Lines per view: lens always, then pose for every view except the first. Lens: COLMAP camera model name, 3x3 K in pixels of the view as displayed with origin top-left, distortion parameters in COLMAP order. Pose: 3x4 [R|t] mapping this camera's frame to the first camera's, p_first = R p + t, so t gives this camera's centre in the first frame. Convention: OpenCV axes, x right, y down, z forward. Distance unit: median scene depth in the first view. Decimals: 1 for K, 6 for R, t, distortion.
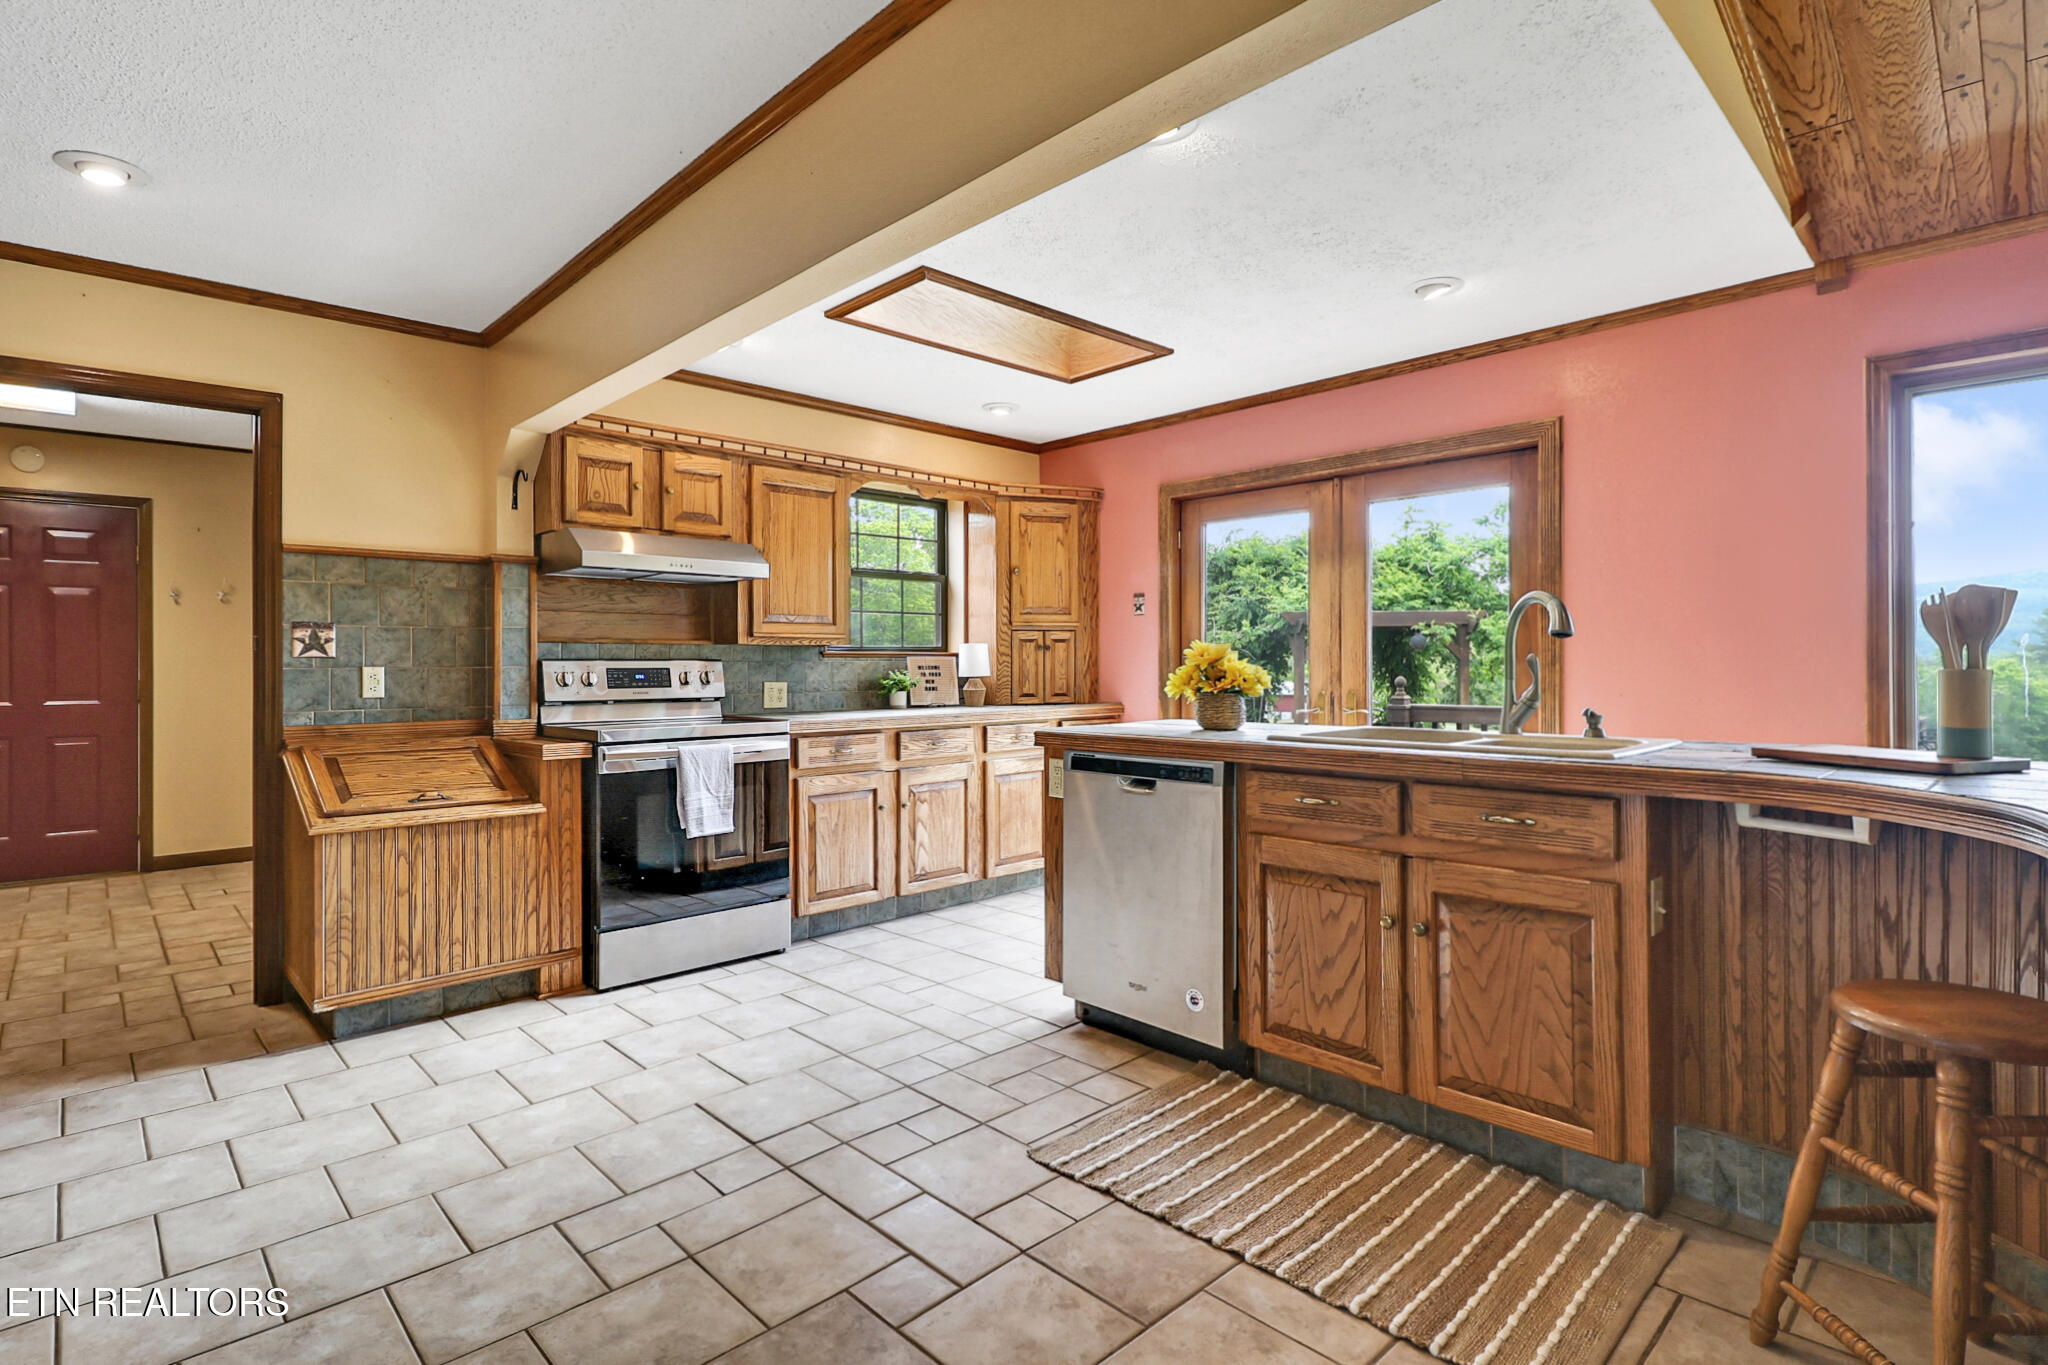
lens RADIAL K [[994.5, 0, 1078.1], [0, 994.5, 669.5], [0, 0, 1]] dist [-0.002415, -0.005394]
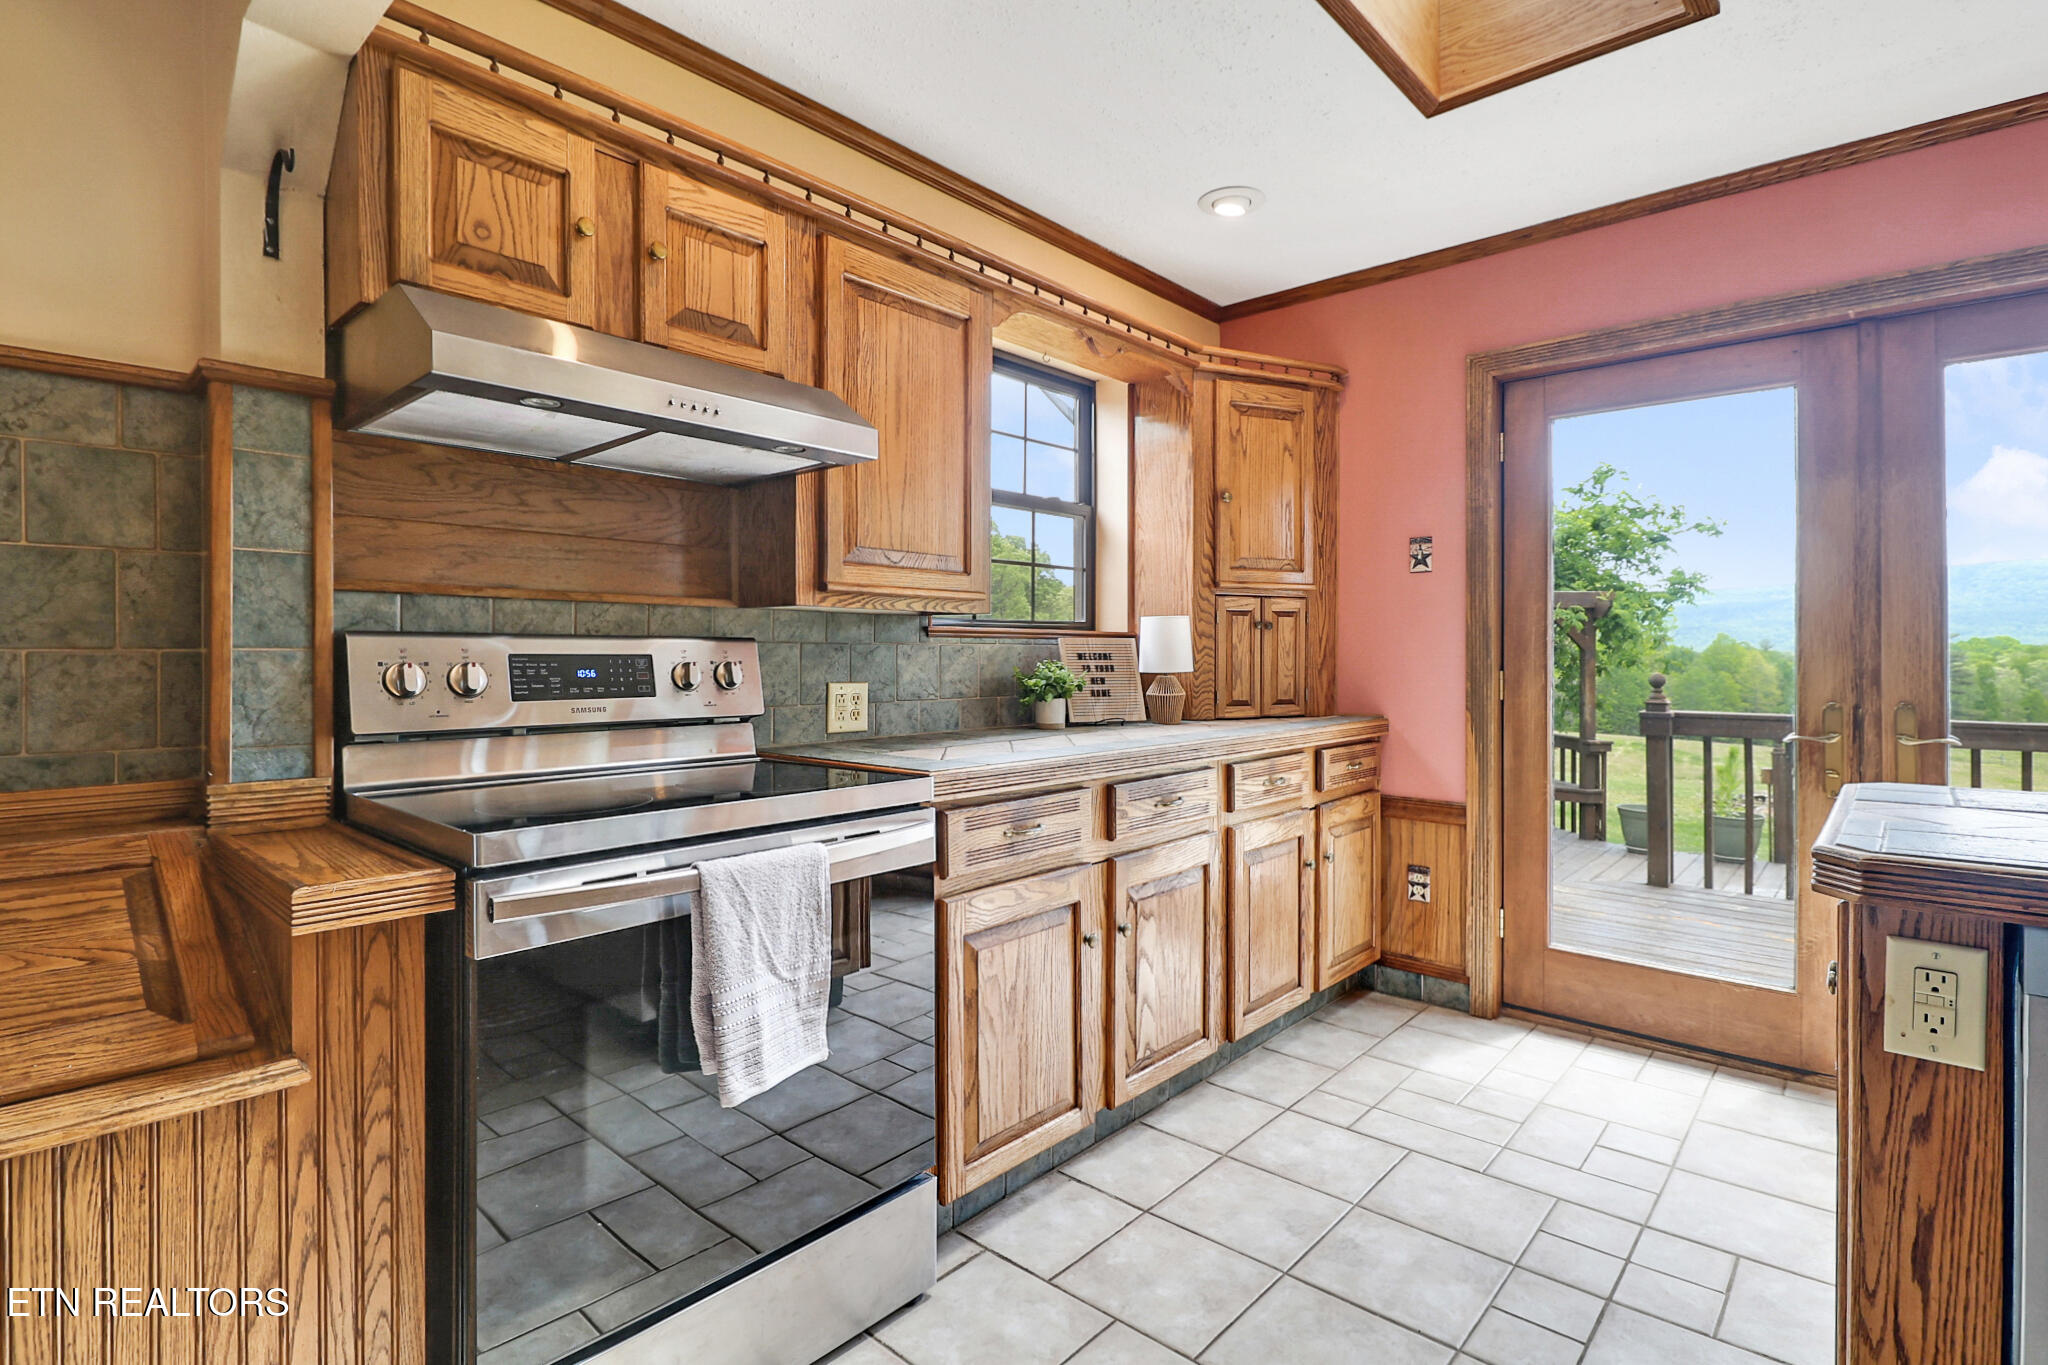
lens RADIAL K [[994.5, 0, 1078.1], [0, 994.5, 669.5], [0, 0, 1]] dist [-0.002415, -0.005394]
pose [[0.998451, 0.004939, 0.055412, -0.231068], [-0.005536, 0.999928, 0.010623, -0.000592], [-0.055356, -0.010914, 0.998407, 0.510258]]
